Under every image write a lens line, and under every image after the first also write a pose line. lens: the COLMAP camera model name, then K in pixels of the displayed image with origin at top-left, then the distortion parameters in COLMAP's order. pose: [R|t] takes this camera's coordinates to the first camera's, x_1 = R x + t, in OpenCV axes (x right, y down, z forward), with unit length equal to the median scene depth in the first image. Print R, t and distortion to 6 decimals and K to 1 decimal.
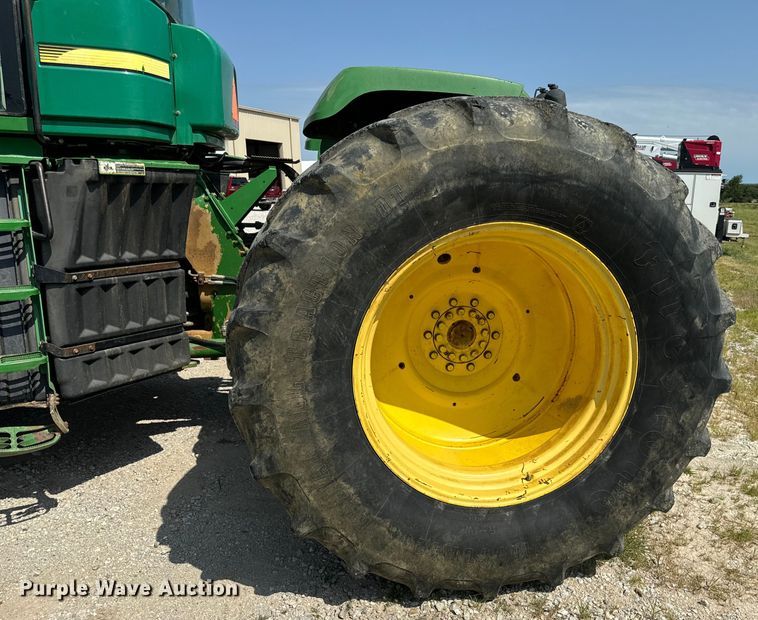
lens RADIAL K [[588.6, 0, 428.8], [0, 588.6, 311.1], [0, 0, 1]] dist [0.043247, -0.011430]
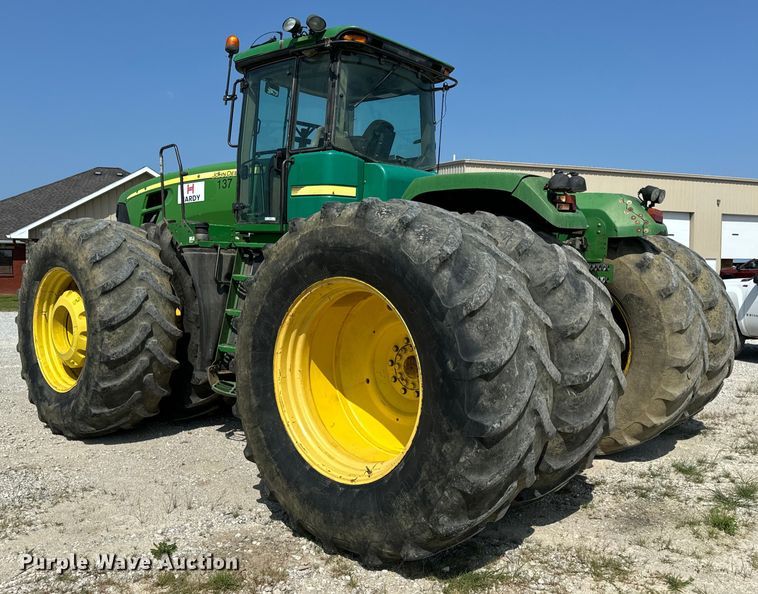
lens RADIAL K [[550.7, 0, 378.3], [0, 550.7, 262.5], [0, 0, 1]] dist [0.005564, -0.000093]
pose [[0.673764, 0.005089, -0.738929, 1.200842], [-0.162304, 0.976577, -0.141264, -0.002605], [0.720902, 0.215110, 0.658808, 0.118233]]
